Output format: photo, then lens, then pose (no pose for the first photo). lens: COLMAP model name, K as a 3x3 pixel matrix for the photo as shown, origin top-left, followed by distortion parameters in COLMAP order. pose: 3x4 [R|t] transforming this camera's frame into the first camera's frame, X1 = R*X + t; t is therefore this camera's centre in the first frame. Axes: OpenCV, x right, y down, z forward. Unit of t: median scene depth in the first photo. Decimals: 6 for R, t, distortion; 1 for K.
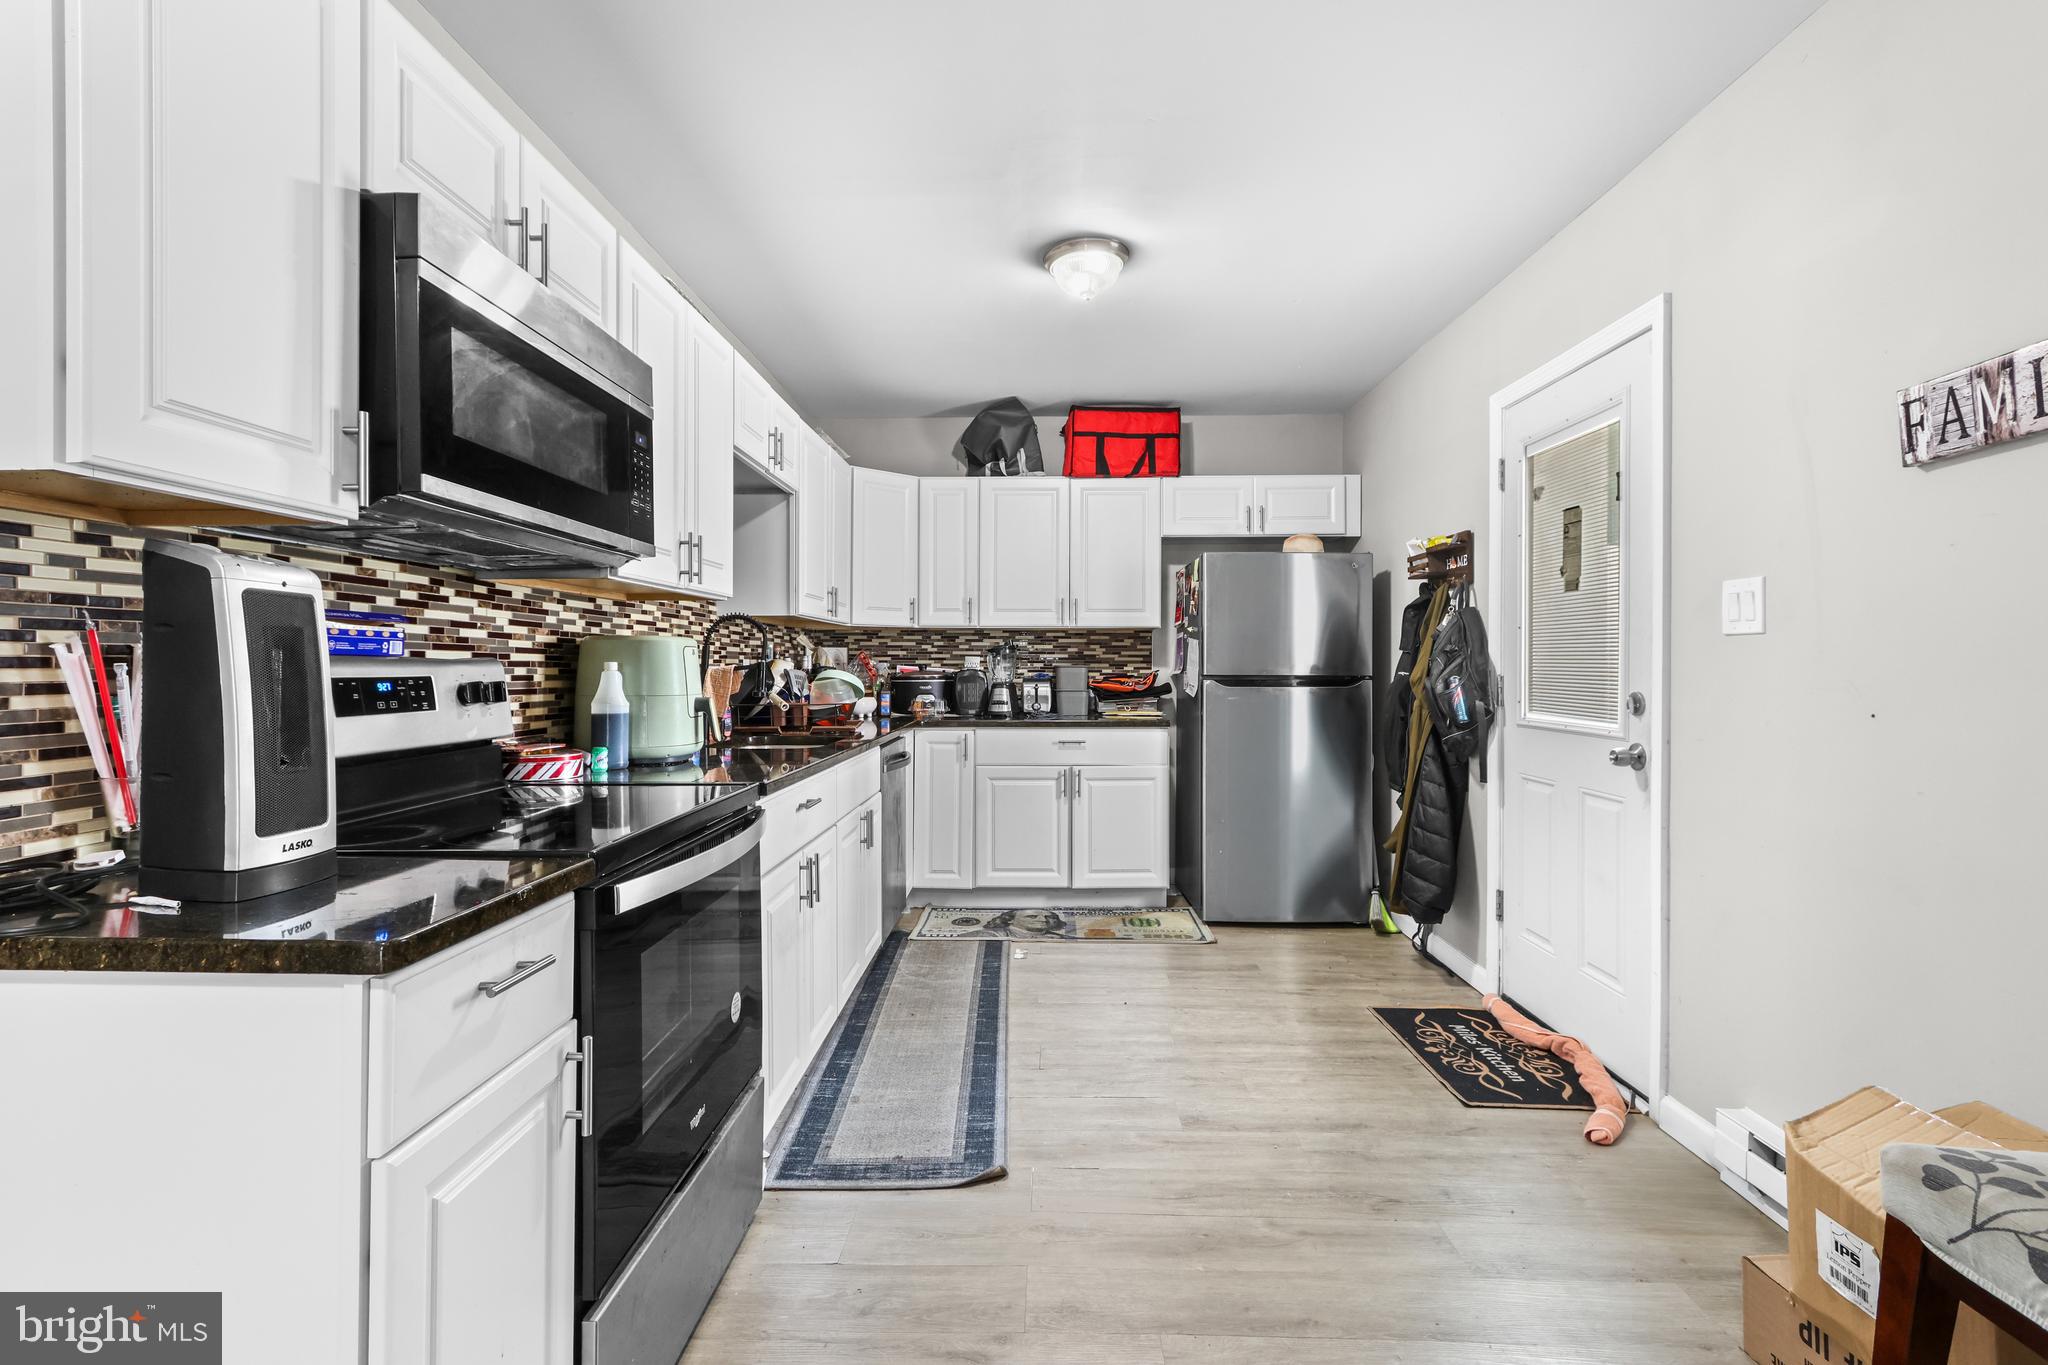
lens RADIAL K [[958.4, 0, 1020.4], [0, 958.4, 670.5], [0, 0, 1]] dist [0.001234, 0.001165]
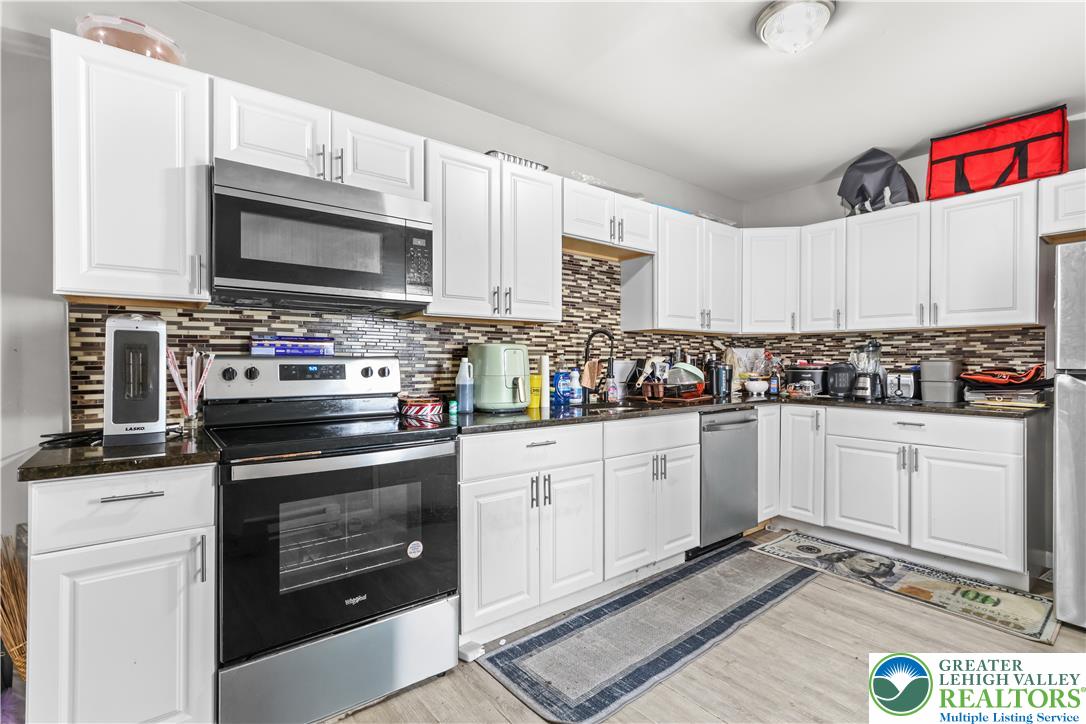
lens RADIAL K [[508.2, 0, 540.4], [0, 508.2, 363.9], [0, 0, 1]] dist [0.001234, 0.001165]
pose [[0.634537, 0.005680, -0.772872, 0.304667], [-0.004121, 0.999984, 0.003965, -0.000726], [0.772882, 0.000669, 0.634550, 0.299968]]
